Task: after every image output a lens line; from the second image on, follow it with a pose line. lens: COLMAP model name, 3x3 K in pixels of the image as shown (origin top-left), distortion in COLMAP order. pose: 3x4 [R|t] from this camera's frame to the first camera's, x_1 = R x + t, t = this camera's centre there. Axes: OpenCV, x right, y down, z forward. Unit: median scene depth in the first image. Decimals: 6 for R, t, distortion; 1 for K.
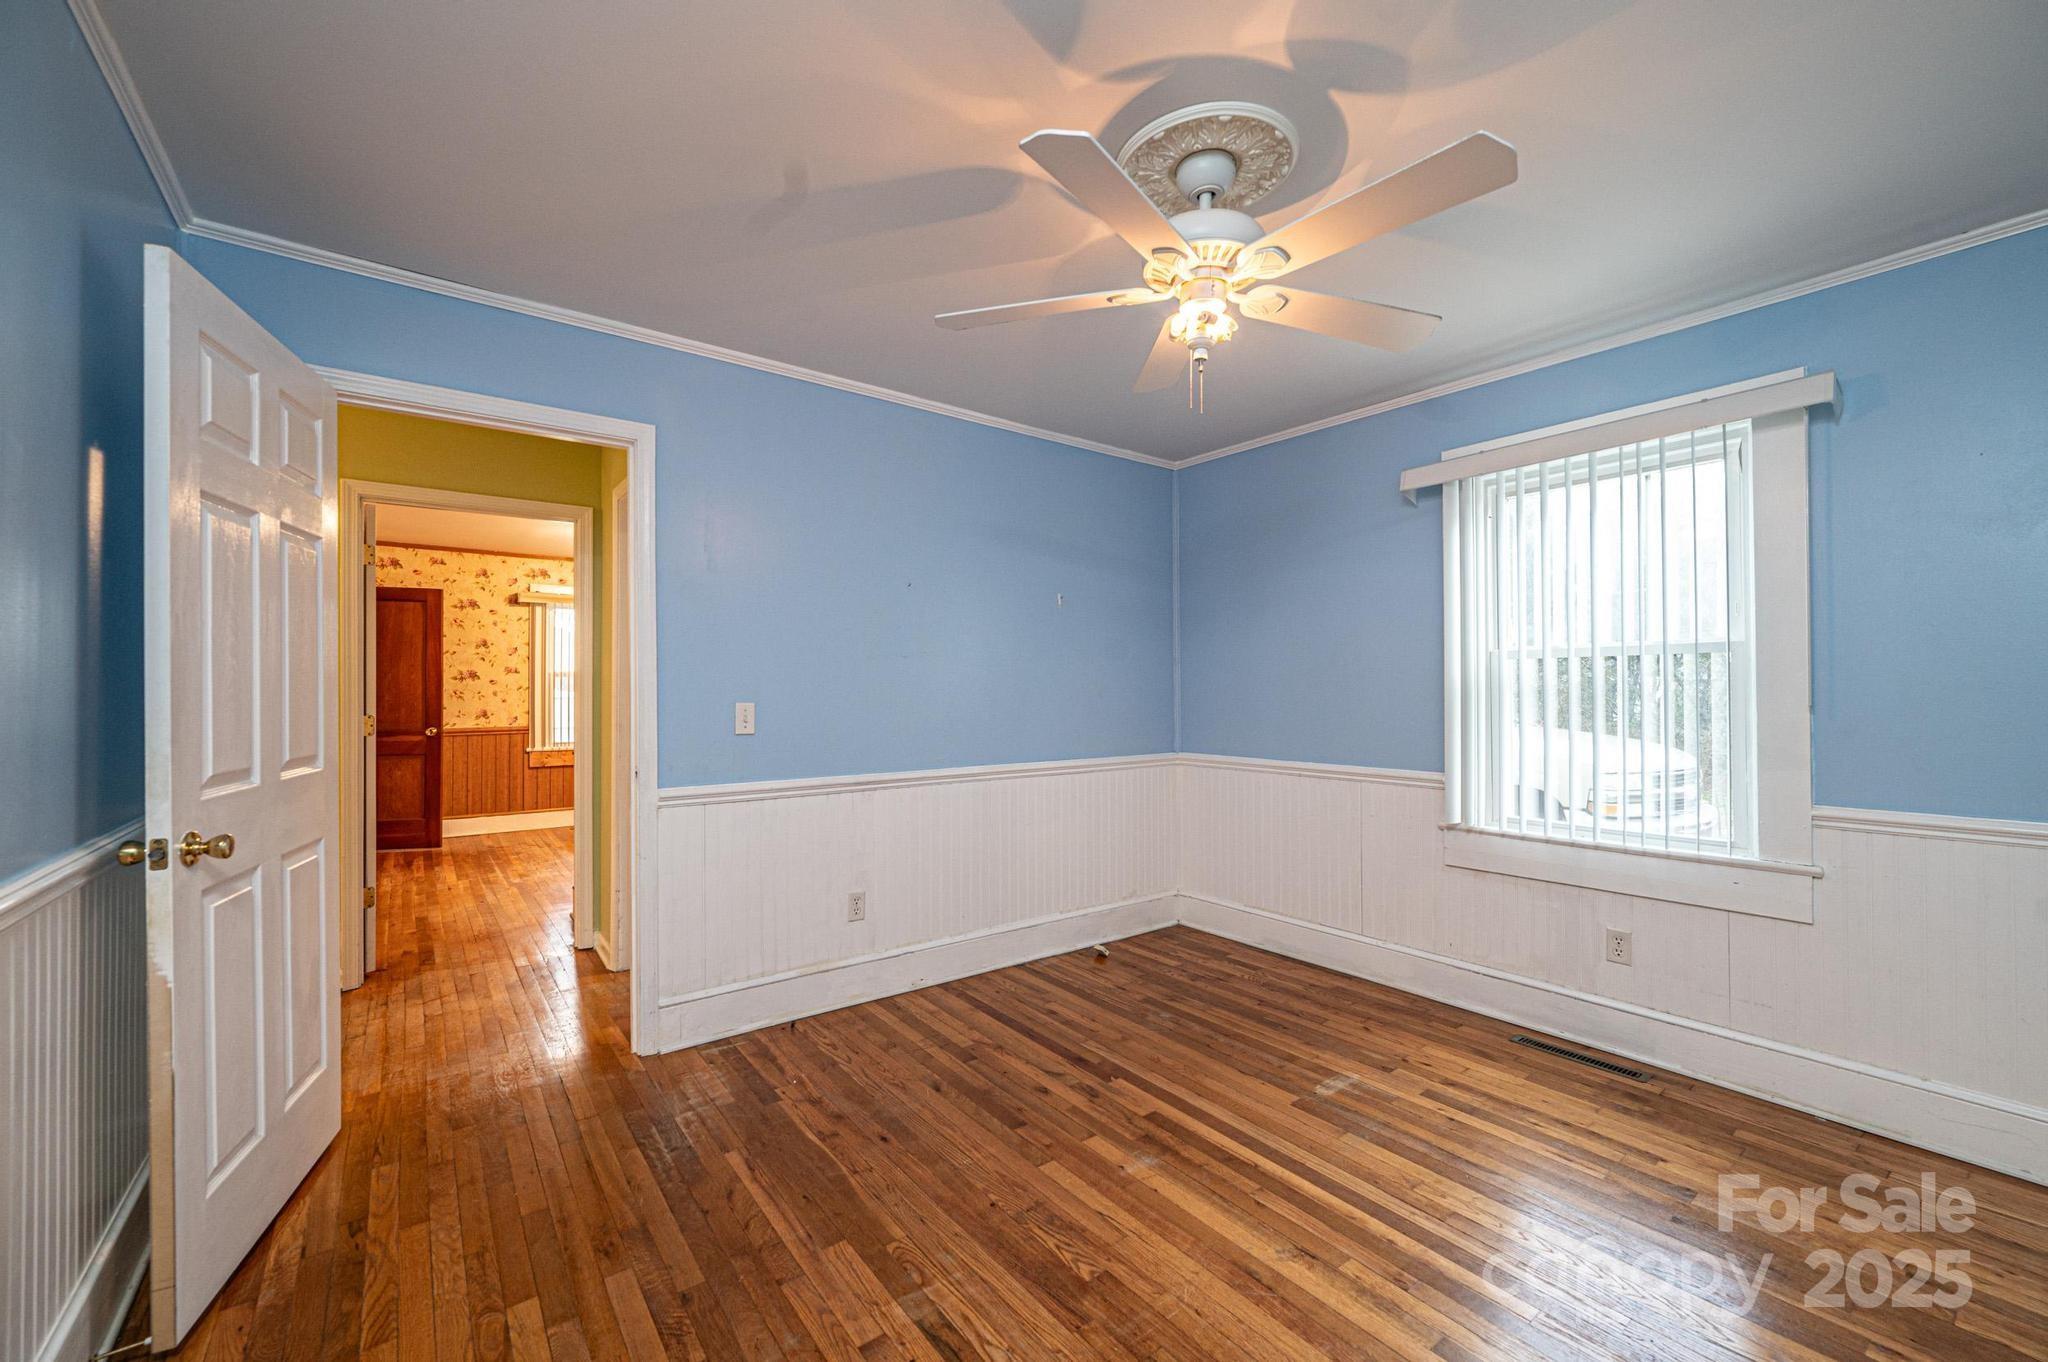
lens RADIAL K [[813.2, 0, 1024.0], [0, 813.2, 681.0], [0, 0, 1]] dist [-0.002478, 0.000378]
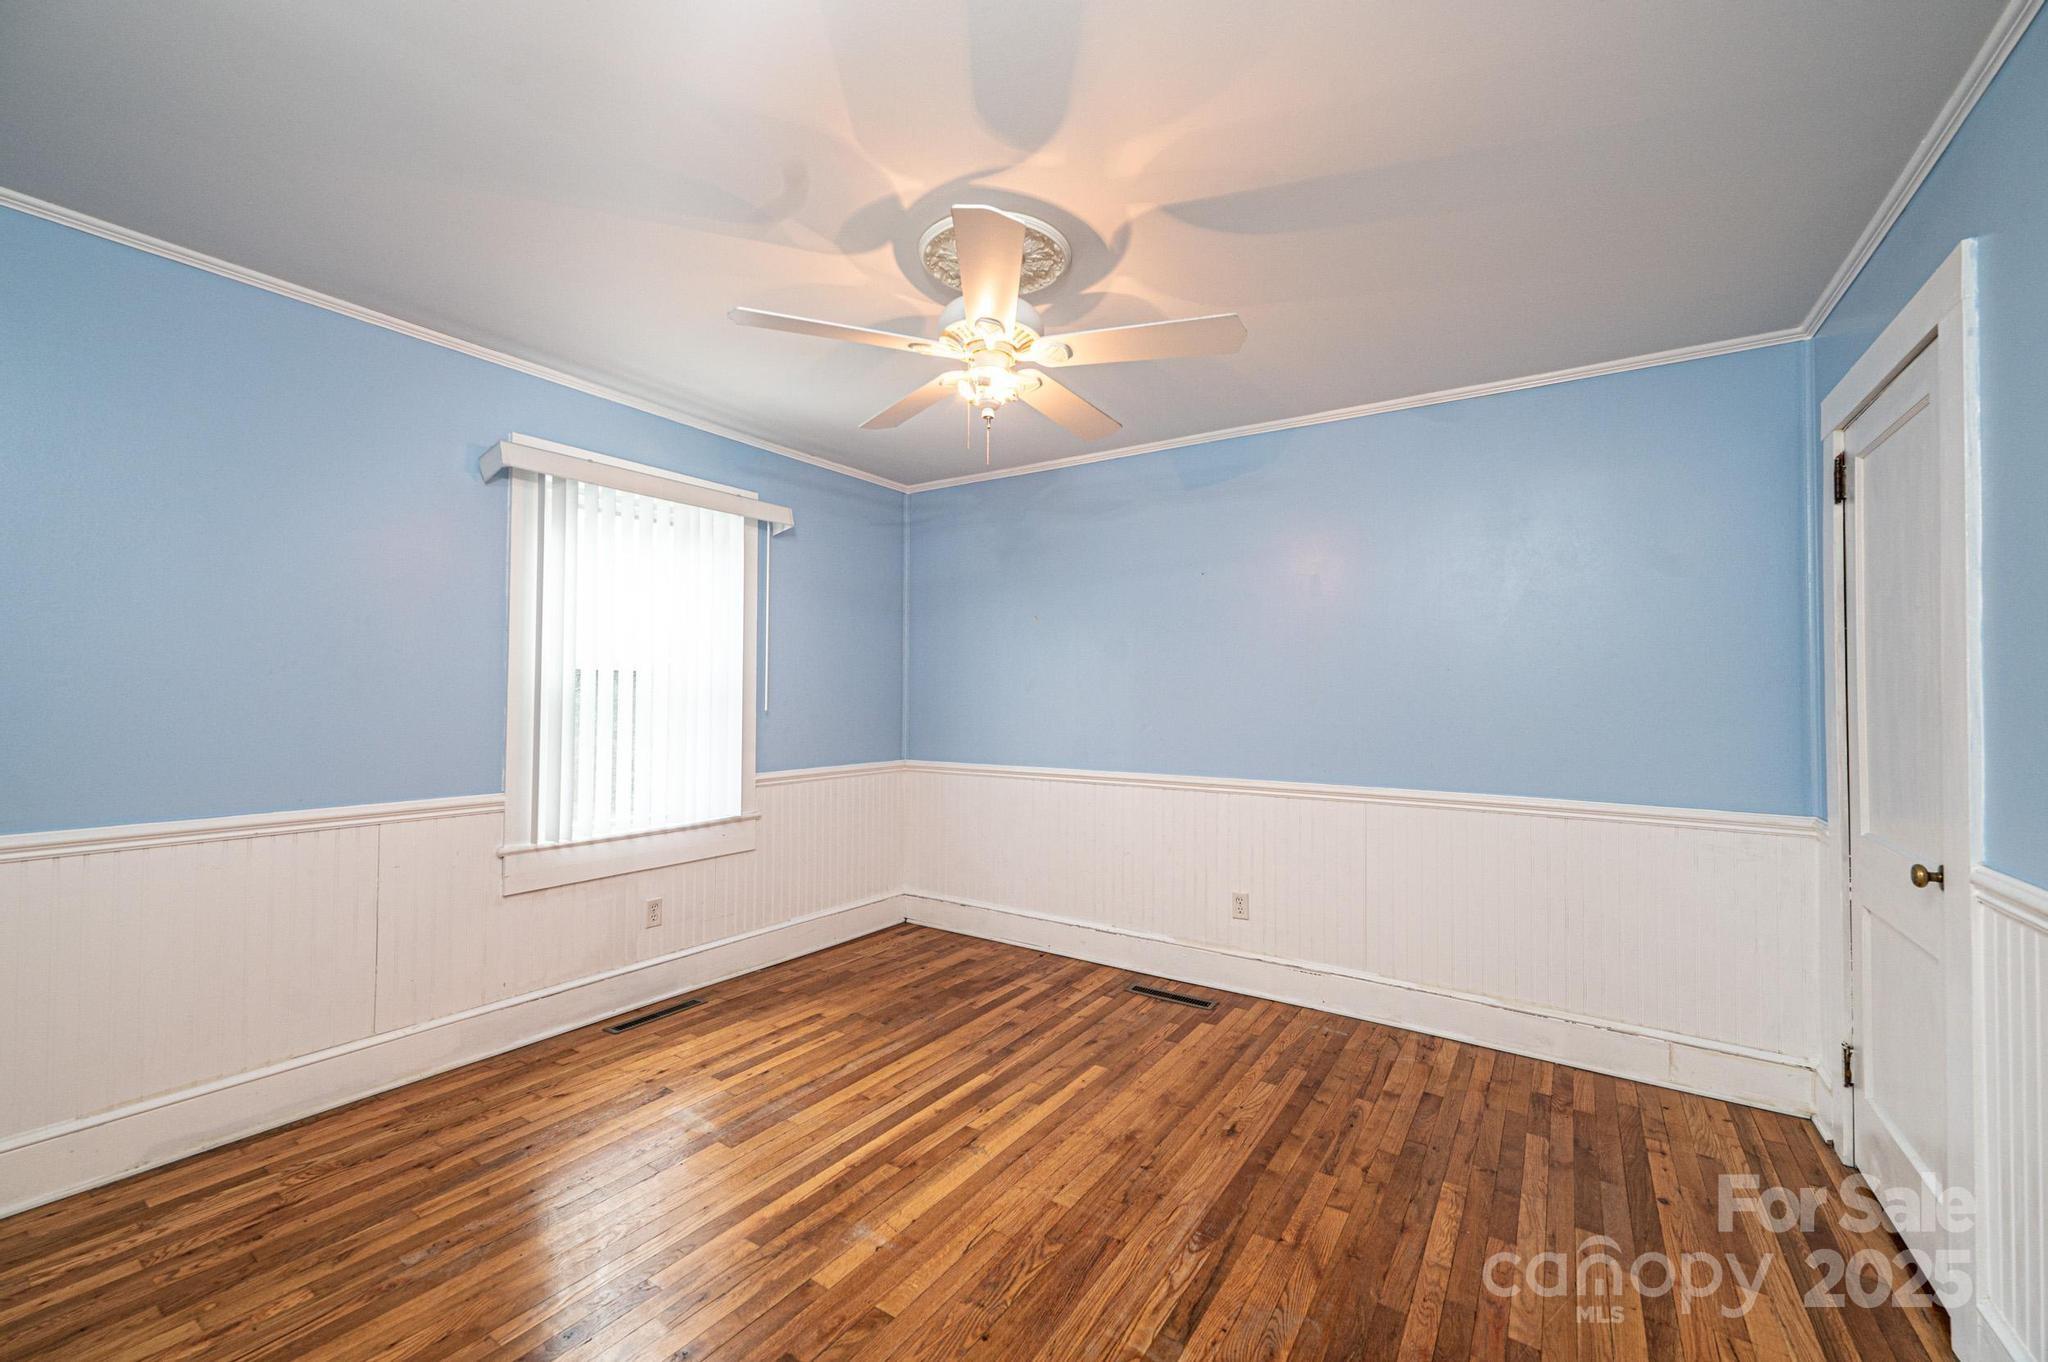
lens RADIAL K [[813.2, 0, 1024.0], [0, 813.2, 681.0], [0, 0, 1]] dist [-0.002478, 0.000378]
pose [[-0.326642, 0.018495, 0.944967, -0.618910], [-0.019594, 0.999461, -0.026335, 0.005165], [-0.944945, -0.027118, -0.326103, 0.926702]]
